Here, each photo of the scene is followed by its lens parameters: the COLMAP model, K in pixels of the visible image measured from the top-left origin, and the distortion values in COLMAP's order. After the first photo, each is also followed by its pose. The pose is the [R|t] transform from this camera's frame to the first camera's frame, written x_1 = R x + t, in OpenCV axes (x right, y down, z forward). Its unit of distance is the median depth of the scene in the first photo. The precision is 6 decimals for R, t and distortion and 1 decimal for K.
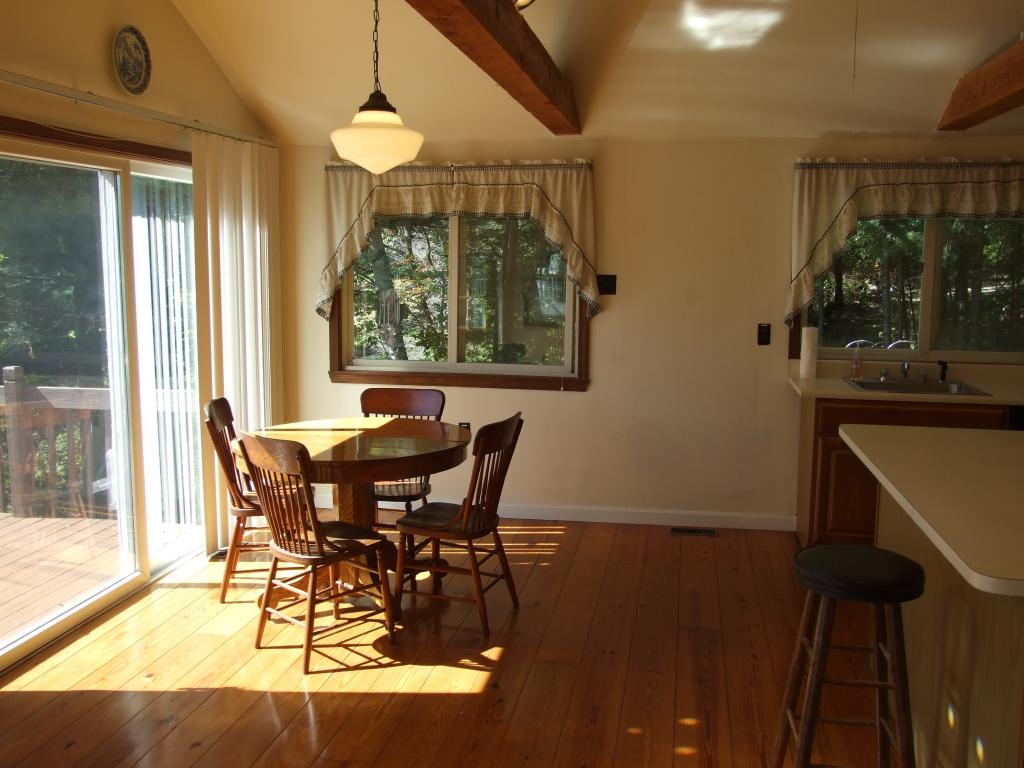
lens RADIAL K [[933.4, 0, 512.0], [0, 933.4, 384.0], [0, 0, 1]] dist [-0.044432, 0.007981]
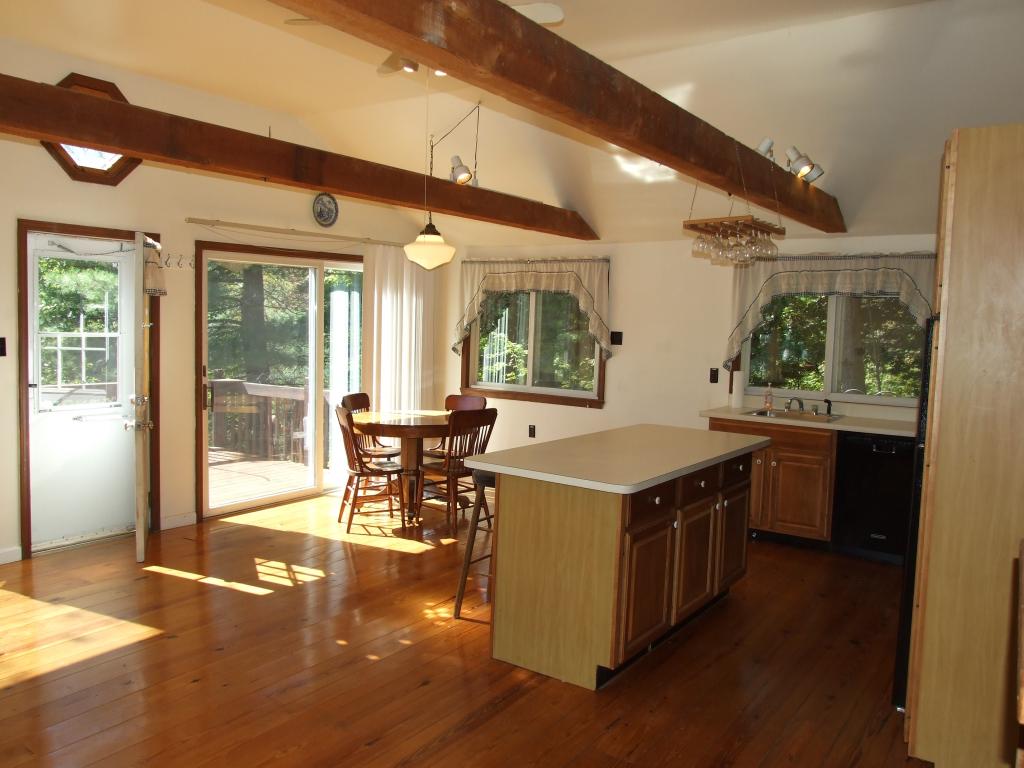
lens RADIAL K [[831.5, 0, 516.1], [0, 831.5, 379.9], [0, 0, 1]] dist [-0.031323, 0.011288]
pose [[0.908058, 0.051125, -0.415713, 0.552315], [-0.077786, 0.995841, -0.047439, 0.038871], [0.411558, 0.075414, 0.908258, -0.295890]]
